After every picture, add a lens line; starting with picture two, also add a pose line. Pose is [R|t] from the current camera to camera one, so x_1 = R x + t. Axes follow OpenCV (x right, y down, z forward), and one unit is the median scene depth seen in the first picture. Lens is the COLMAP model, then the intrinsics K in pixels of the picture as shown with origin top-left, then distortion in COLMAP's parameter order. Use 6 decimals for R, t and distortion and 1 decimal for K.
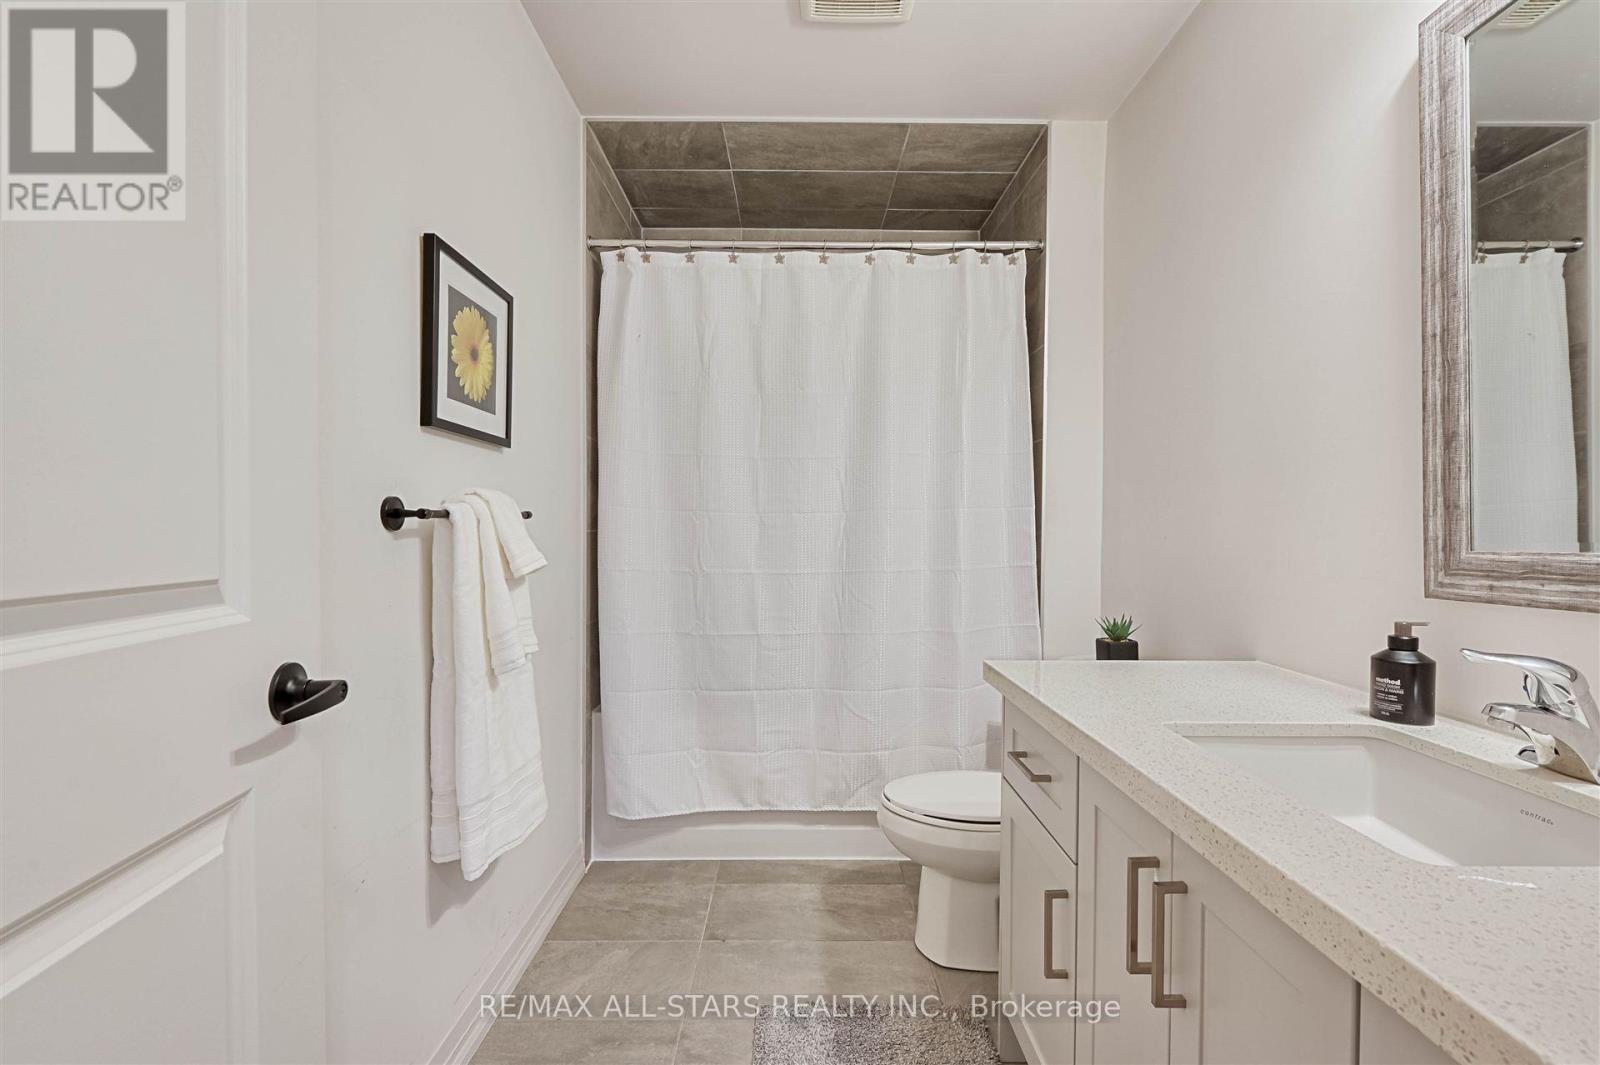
lens RADIAL K [[711.8, 0, 804.6], [0, 711.8, 543.3], [0, 0, 1]] dist [0.001853, -0.003230]
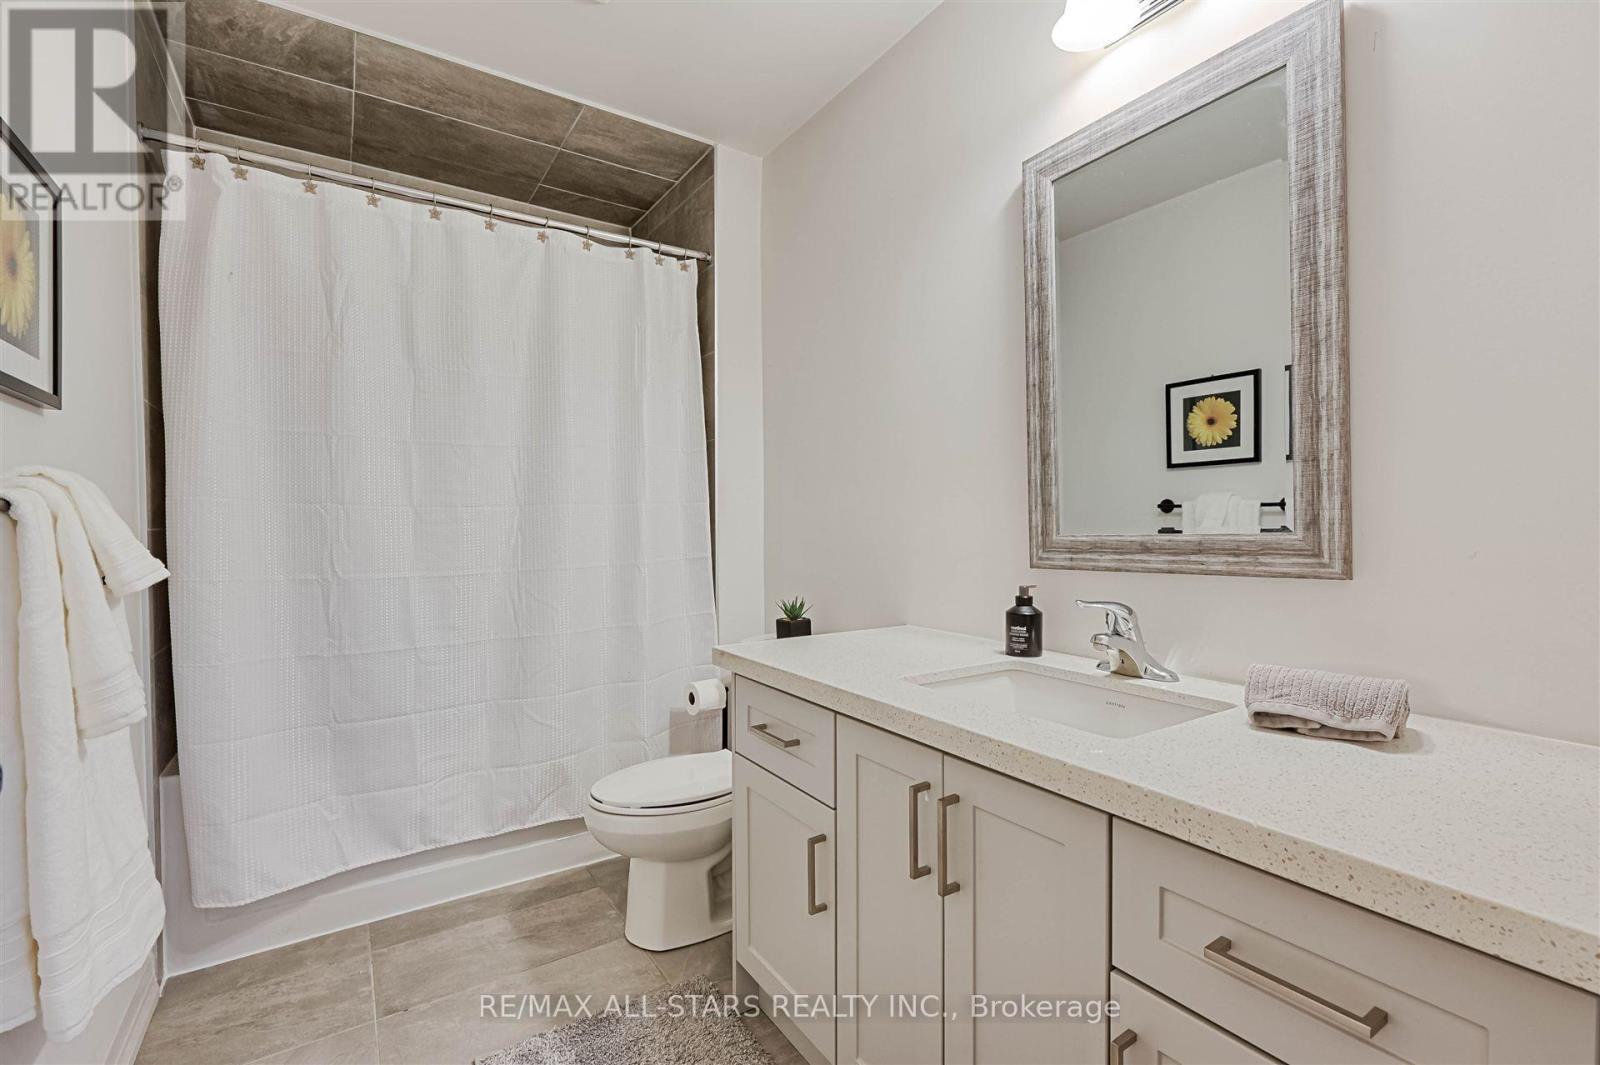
lens RADIAL K [[711.8, 0, 804.6], [0, 711.8, 543.3], [0, 0, 1]] dist [0.001853, -0.003230]
pose [[0.836598, -0.022562, 0.547352, -0.152380], [0.018834, 0.999745, 0.012424, 0.000123], [-0.547493, -0.000085, 0.836810, 0.027490]]
